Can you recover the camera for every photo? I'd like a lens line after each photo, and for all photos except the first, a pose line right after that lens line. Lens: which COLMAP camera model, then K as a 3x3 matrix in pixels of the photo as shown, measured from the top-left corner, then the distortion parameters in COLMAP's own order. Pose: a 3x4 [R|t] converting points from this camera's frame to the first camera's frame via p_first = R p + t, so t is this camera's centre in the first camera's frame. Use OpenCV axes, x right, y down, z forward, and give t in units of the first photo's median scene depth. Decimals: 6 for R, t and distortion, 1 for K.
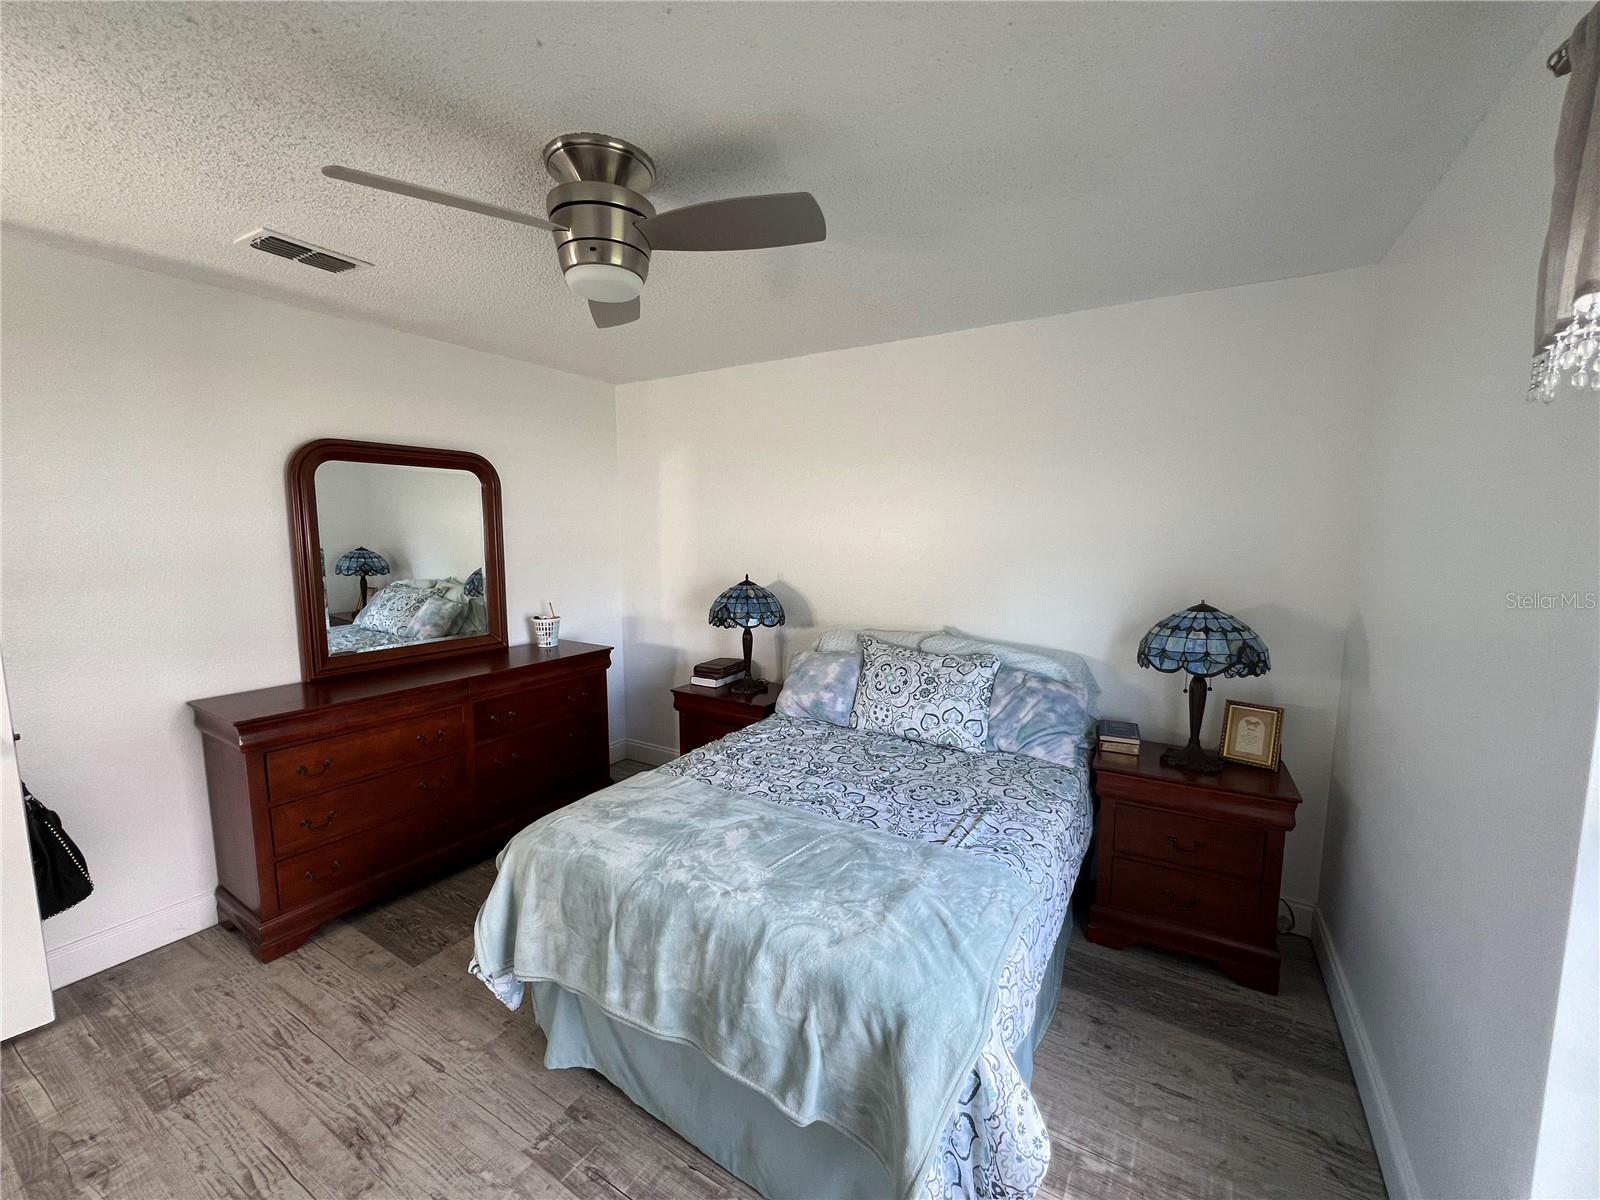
lens RADIAL K [[634.8, 0, 801.0], [0, 634.8, 606.9], [0, 0, 1]] dist [-0.001827, -0.000165]
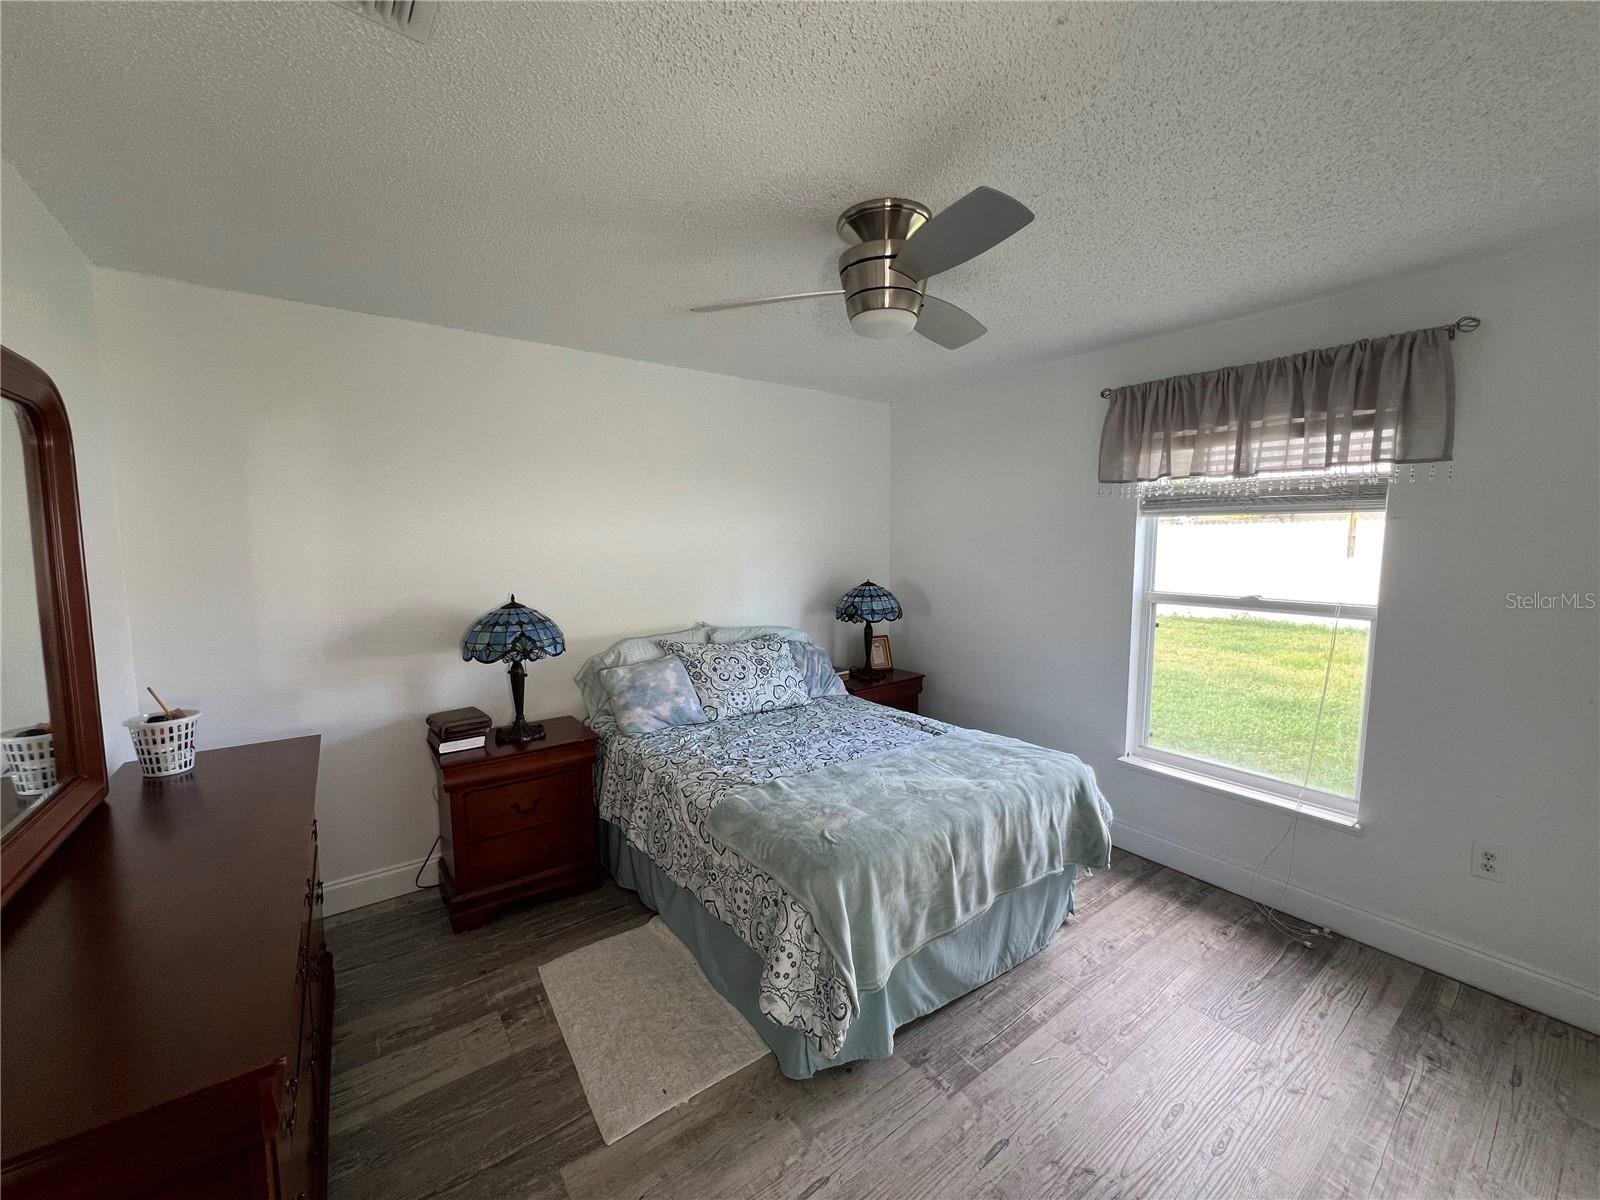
lens RADIAL K [[634.8, 0, 801.2], [0, 634.8, 600.2], [0, 0, 1]] dist [-0.001827, -0.000165]
pose [[0.379410, -0.094189, 0.920422, -0.962438], [0.113108, 0.992065, 0.054896, -0.065183], [-0.918289, 0.083279, 0.387053, 0.477349]]
